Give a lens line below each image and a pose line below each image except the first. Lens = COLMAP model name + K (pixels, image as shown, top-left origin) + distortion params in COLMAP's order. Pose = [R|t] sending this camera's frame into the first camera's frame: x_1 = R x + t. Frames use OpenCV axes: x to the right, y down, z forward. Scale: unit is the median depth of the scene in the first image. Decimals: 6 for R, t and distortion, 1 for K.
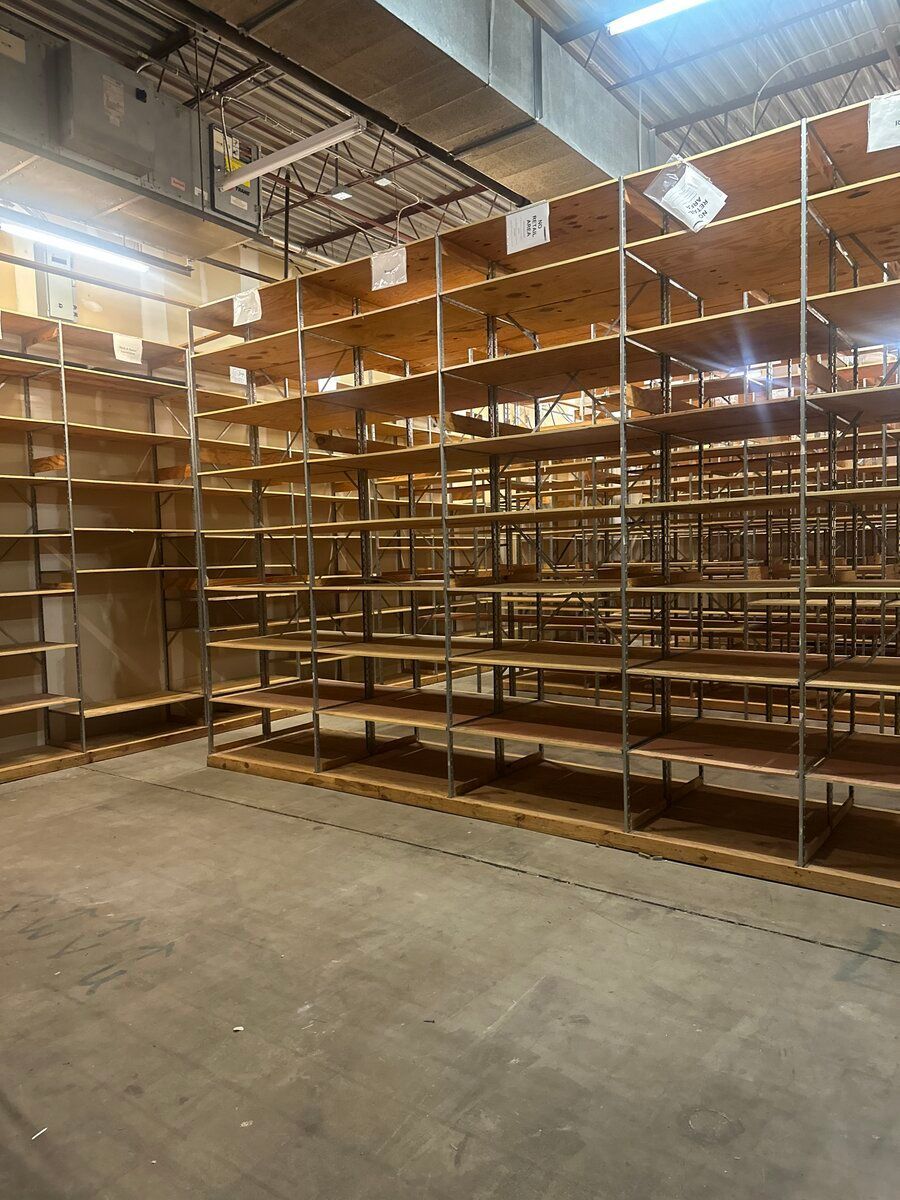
lens RADIAL K [[844.8, 0, 442.4], [0, 844.8, 611.8], [0, 0, 1]] dist [0.044996, -0.053417]
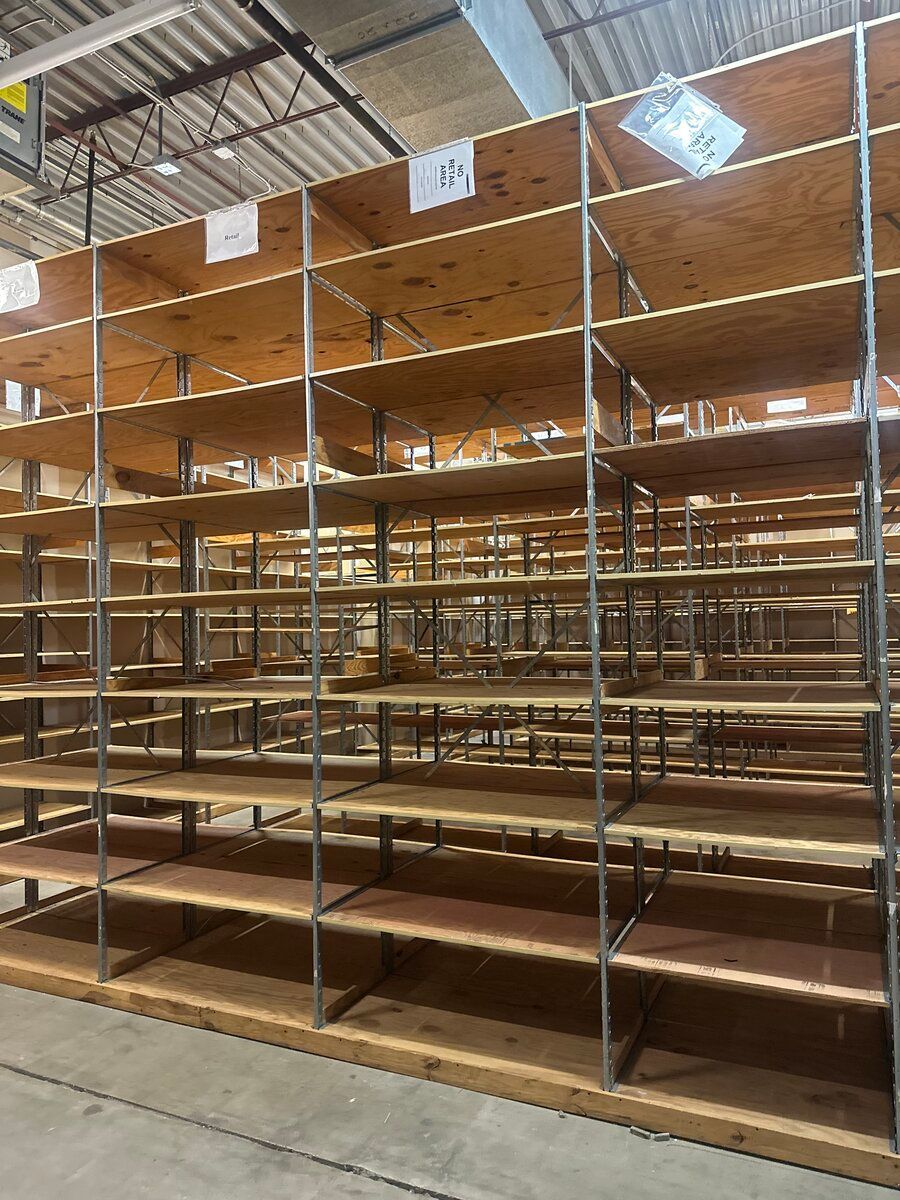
lens RADIAL K [[844.8, 0, 450.0], [0, 844.8, 599.9], [0, 0, 1]] dist [0.044996, -0.053417]
pose [[0.979421, 0.010737, 0.201544, -0.026923], [0.010280, 0.994634, -0.102947, -0.035712], [-0.201568, 0.102900, 0.974054, 0.339726]]
